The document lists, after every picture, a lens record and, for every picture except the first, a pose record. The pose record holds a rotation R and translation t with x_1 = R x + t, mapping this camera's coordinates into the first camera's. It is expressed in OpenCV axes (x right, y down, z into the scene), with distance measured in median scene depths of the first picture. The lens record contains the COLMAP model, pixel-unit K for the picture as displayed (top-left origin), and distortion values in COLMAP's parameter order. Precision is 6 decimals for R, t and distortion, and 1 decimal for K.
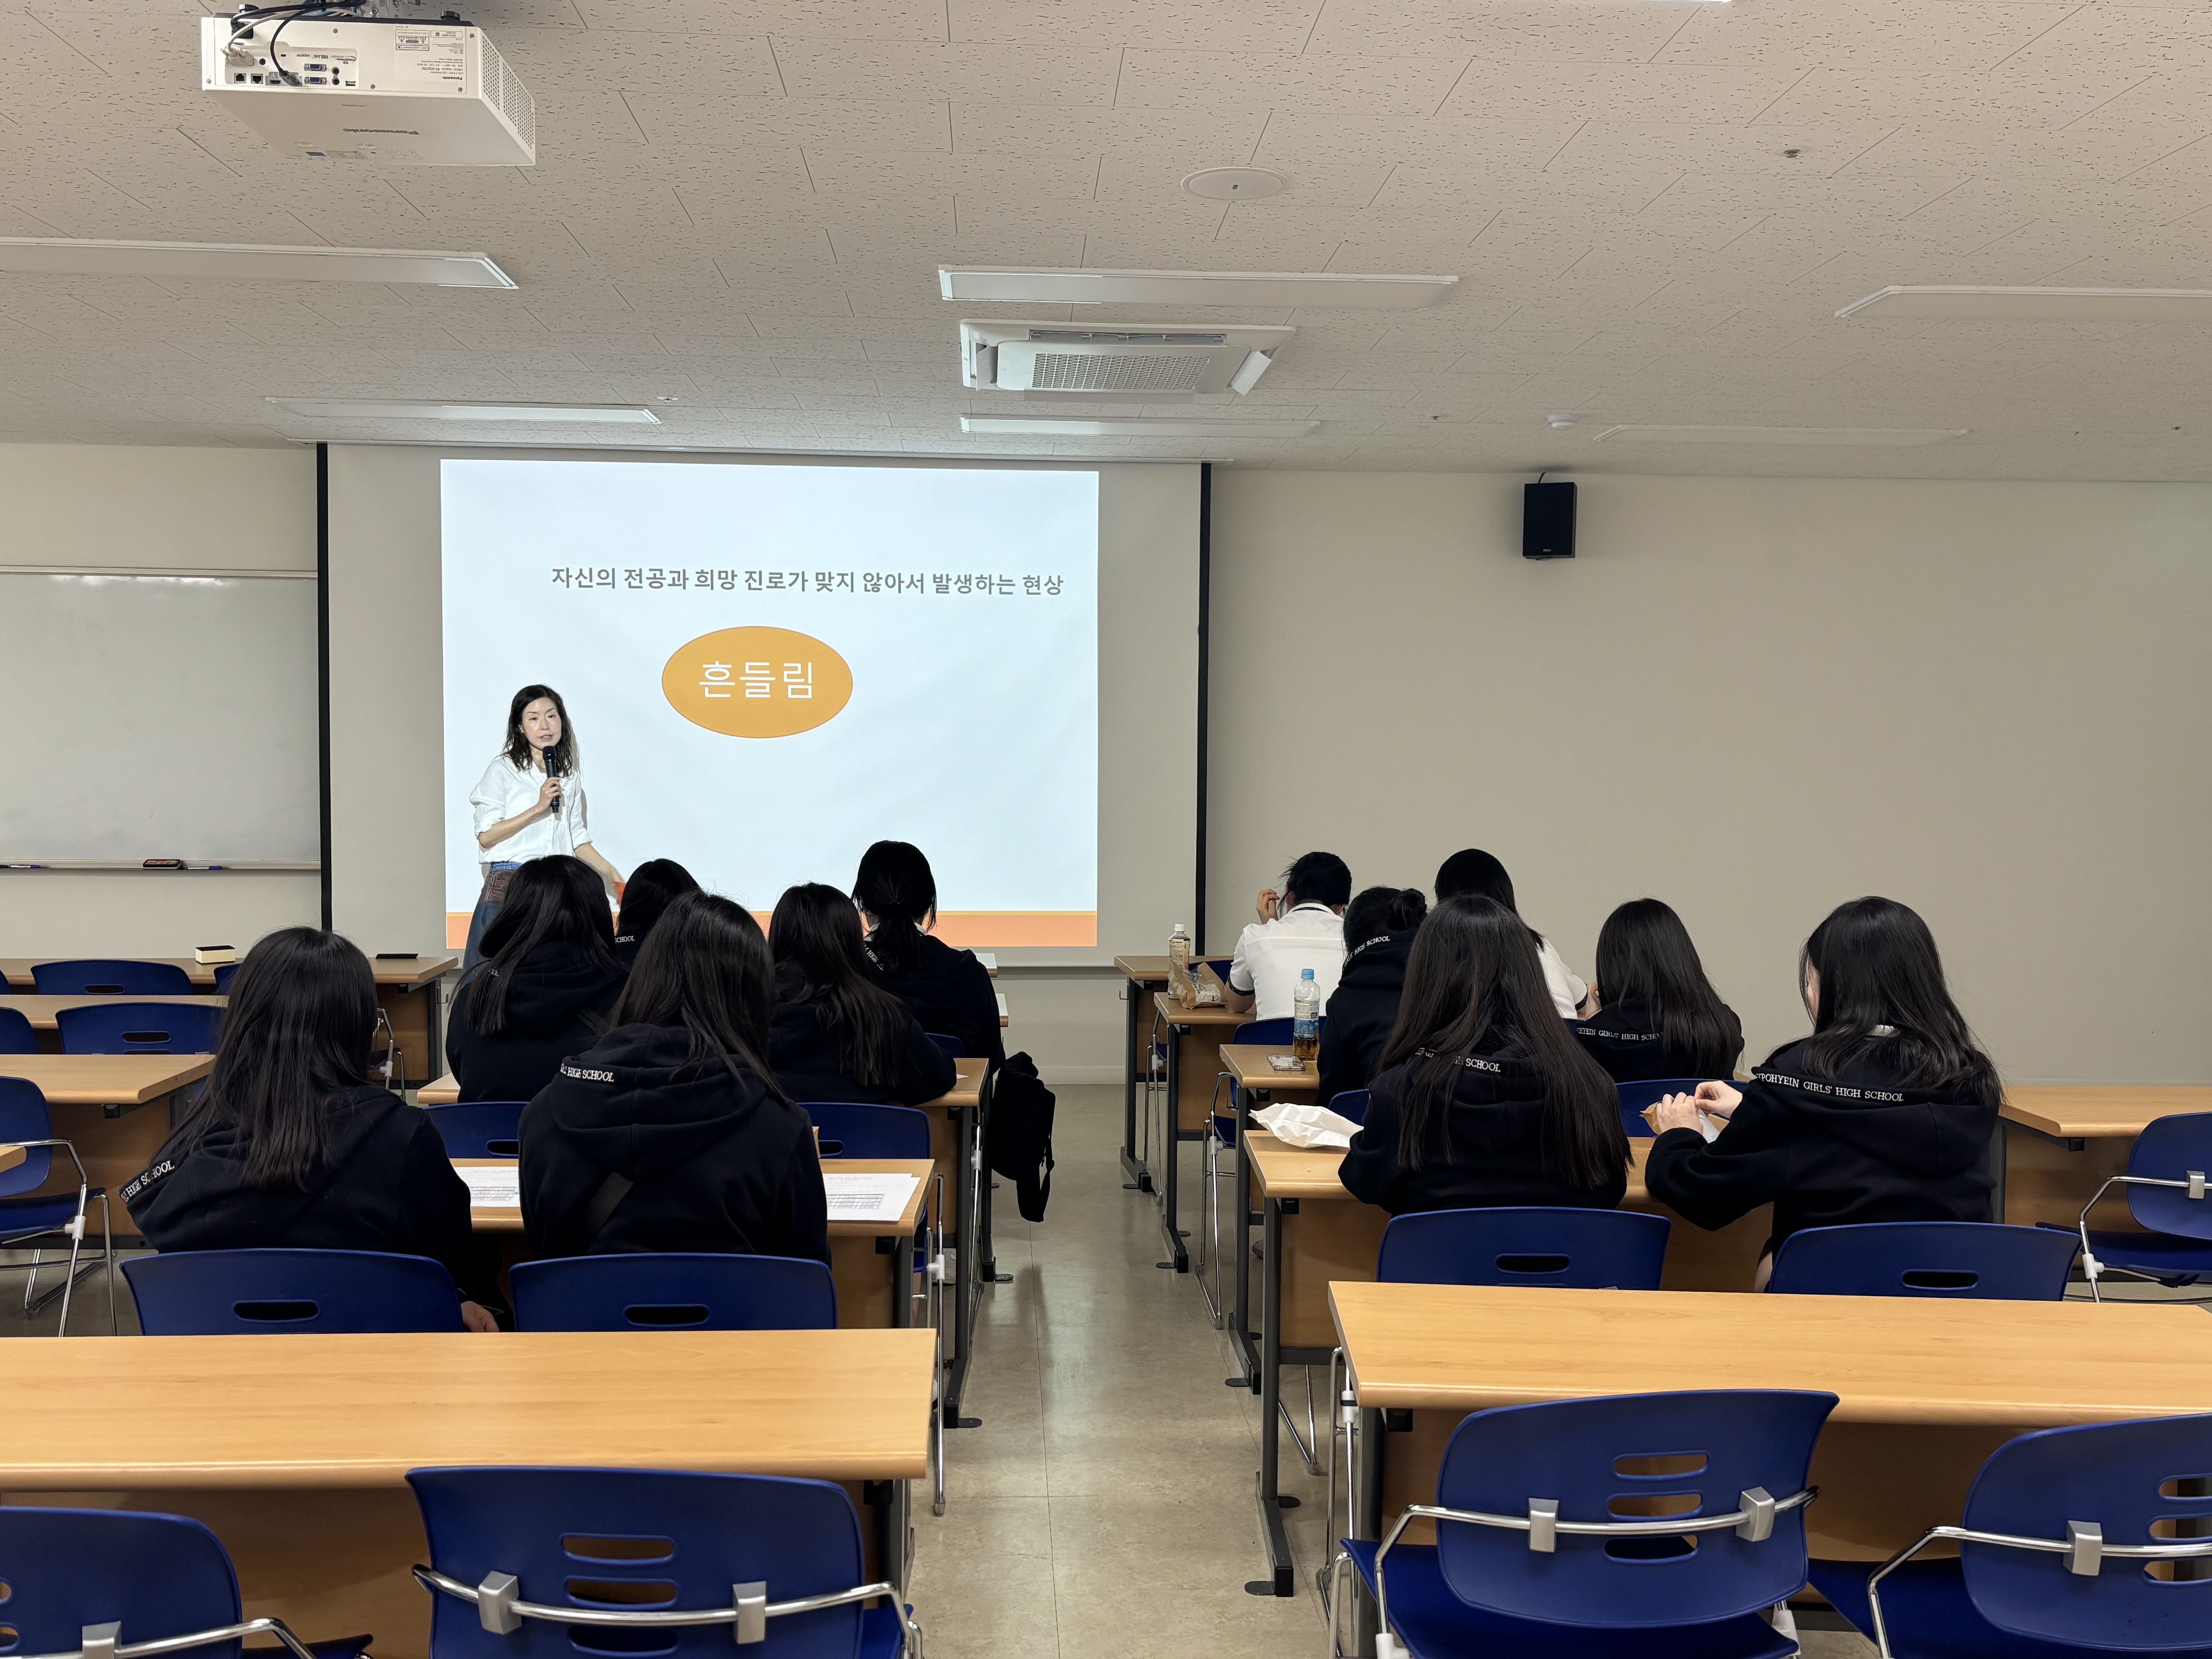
lens RADIAL K [[1964.6, 0, 1106.0], [0, 1964.6, 829.5], [0, 0, 1]] dist [0.003325, 0.011077]
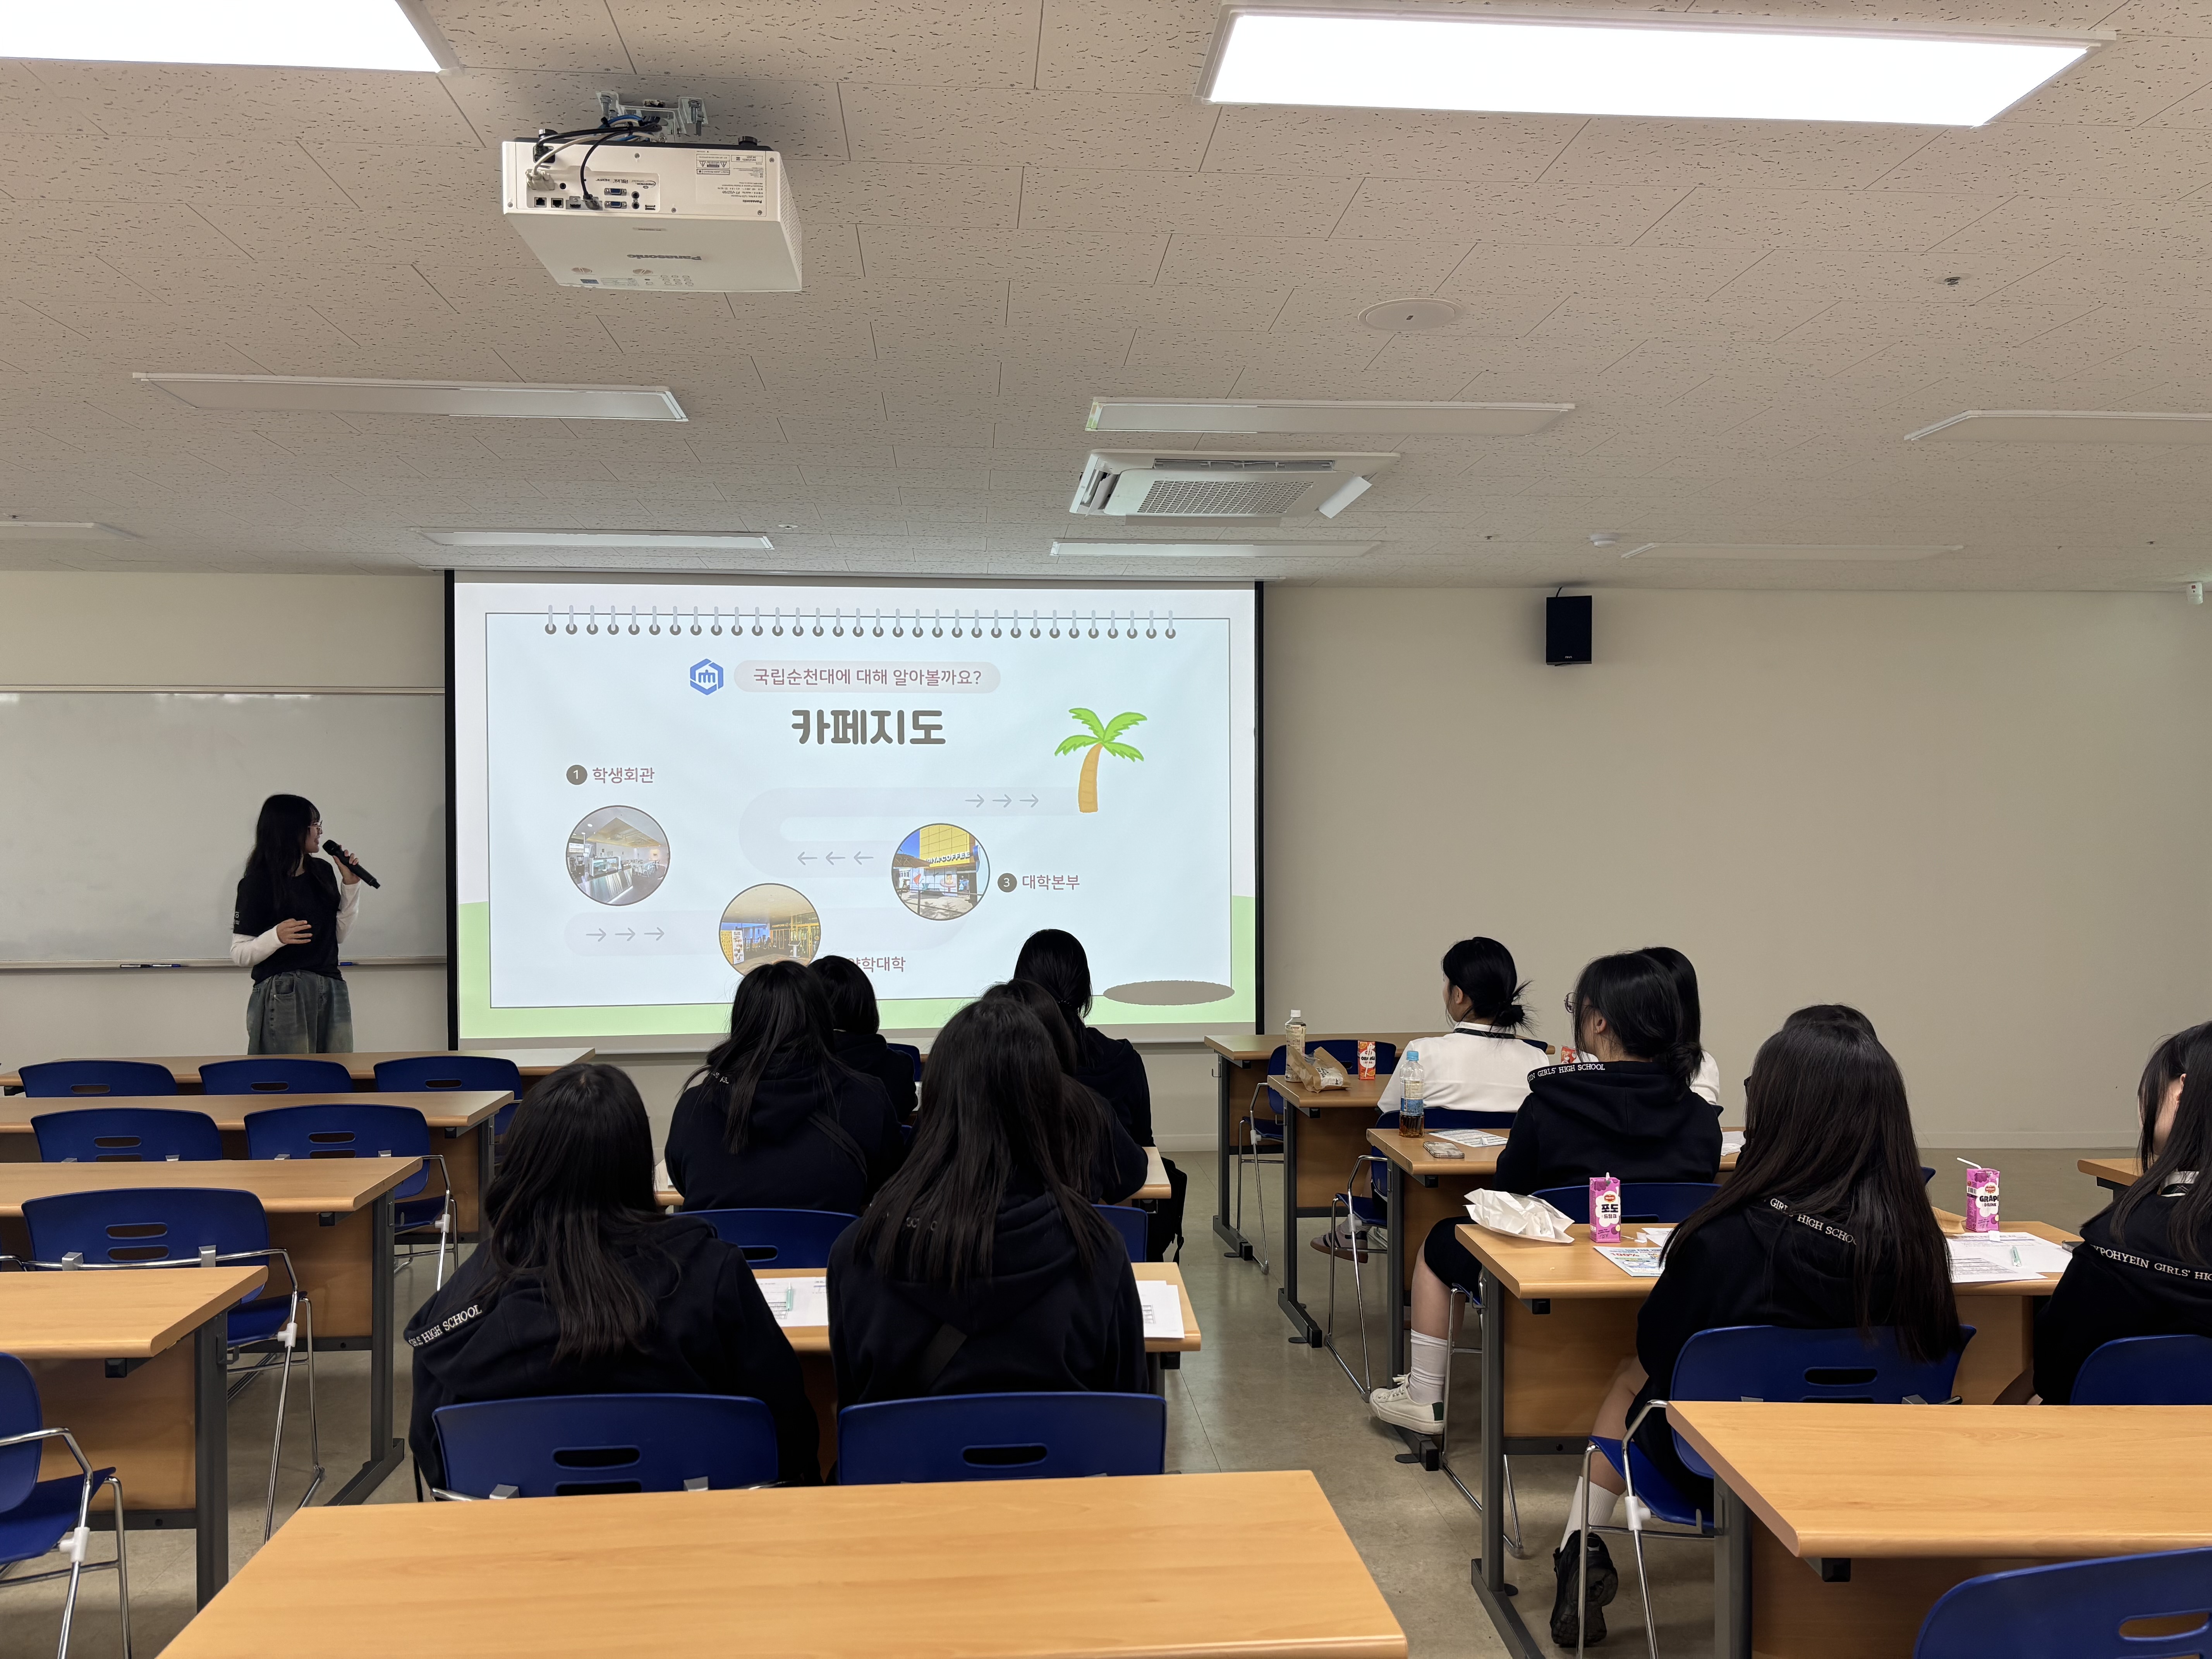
lens RADIAL K [[1729.6, 0, 1106.0], [0, 1729.6, 829.5], [0, 0, 1]] dist [0.014732, -0.004057]
pose [[0.999640, -0.012065, 0.023983, -0.110522], [0.013114, 0.998943, -0.044046, -0.012130], [-0.023427, 0.044344, 0.998742, 0.077523]]
